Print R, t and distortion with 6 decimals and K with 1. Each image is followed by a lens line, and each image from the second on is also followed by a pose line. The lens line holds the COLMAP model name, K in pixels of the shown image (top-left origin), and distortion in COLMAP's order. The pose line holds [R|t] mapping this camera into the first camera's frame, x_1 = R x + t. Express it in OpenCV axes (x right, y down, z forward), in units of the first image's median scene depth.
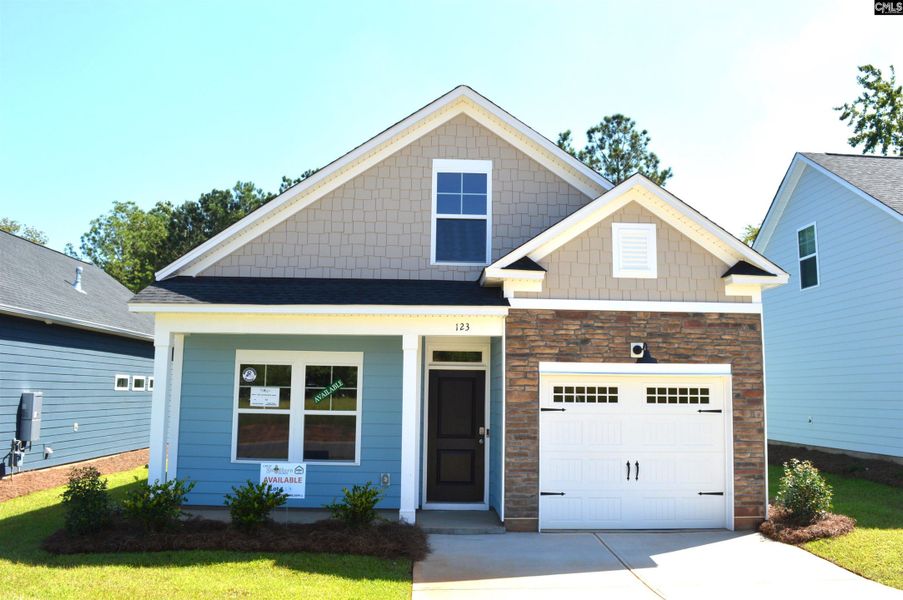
lens RADIAL K [[722.7, 0, 446.6], [0, 722.7, 294.5], [0, 0, 1]] dist [-0.090838, 0.011035]
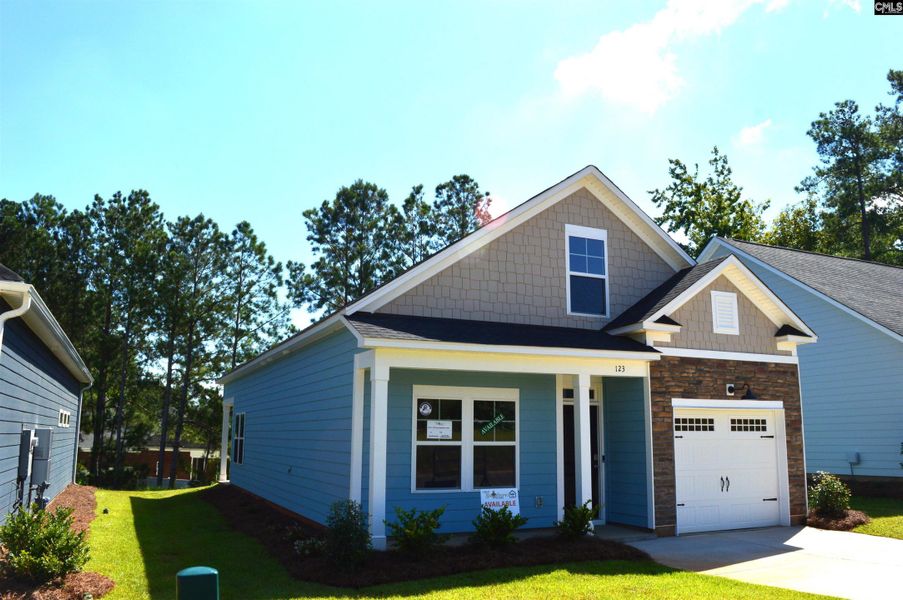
lens RADIAL K [[722.7, 0, 446.6], [0, 722.7, 294.5], [0, 0, 1]] dist [-0.090838, 0.011035]
pose [[0.926125, 0.065898, 0.371415, -0.687854], [-0.044850, 0.996875, -0.065036, 0.012042], [-0.374540, 0.043573, 0.926186, -0.006702]]
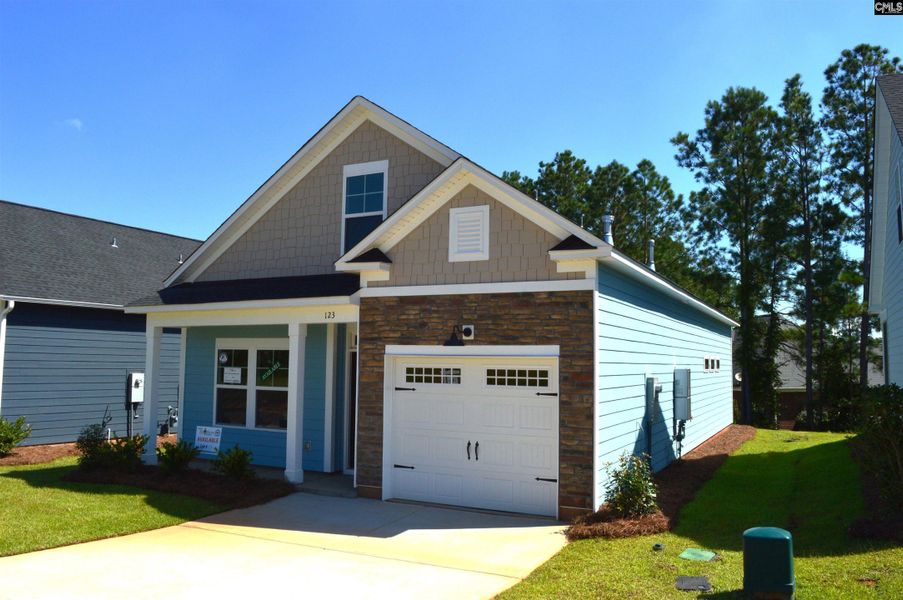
lens RADIAL K [[722.7, 0, 446.6], [0, 722.7, 294.5], [0, 0, 1]] dist [-0.090838, 0.011035]
pose [[0.873527, -0.048083, -0.484395, 0.724427], [0.063524, 0.997860, 0.015504, 0.006148], [0.482612, -0.044314, 0.874712, 0.093089]]
